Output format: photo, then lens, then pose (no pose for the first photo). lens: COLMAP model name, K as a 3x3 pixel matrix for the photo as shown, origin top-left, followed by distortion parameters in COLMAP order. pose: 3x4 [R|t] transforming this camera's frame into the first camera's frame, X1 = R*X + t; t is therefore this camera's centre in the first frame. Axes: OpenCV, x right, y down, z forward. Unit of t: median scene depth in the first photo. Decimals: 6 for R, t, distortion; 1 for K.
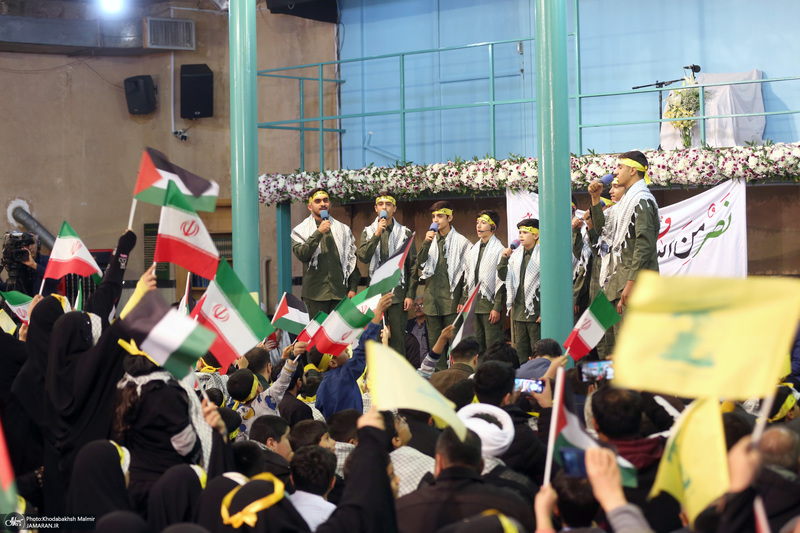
lens RADIAL K [[1655.1, 0, 397.3], [0, 1655.1, 269.3], [0, 0, 1]] dist [-0.221937, 0.000000]
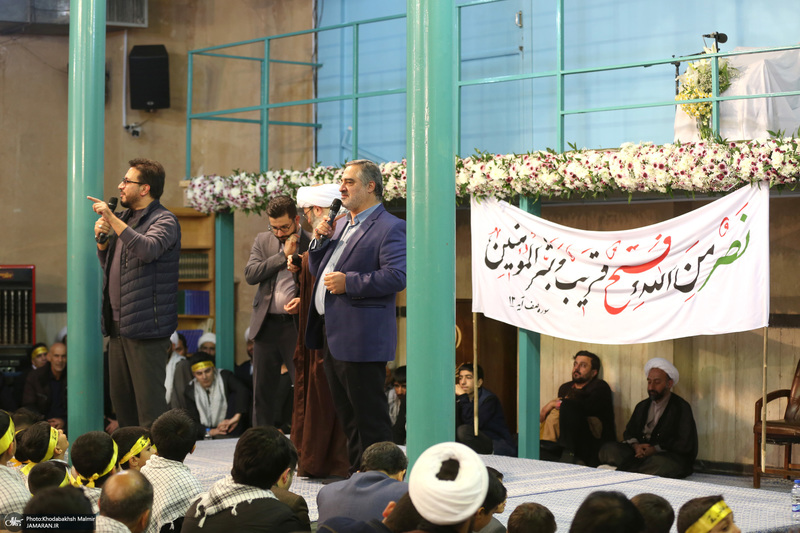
lens RADIAL K [[1643.7, 0, 403.7], [0, 1643.7, 264.7], [0, 0, 1]] dist [-0.223311, 0.000000]
pose [[0.995265, 0.018407, -0.095445, 0.105258], [-0.019843, 0.999703, -0.014117, -0.005479], [0.095157, 0.015944, 0.995335, 0.238883]]
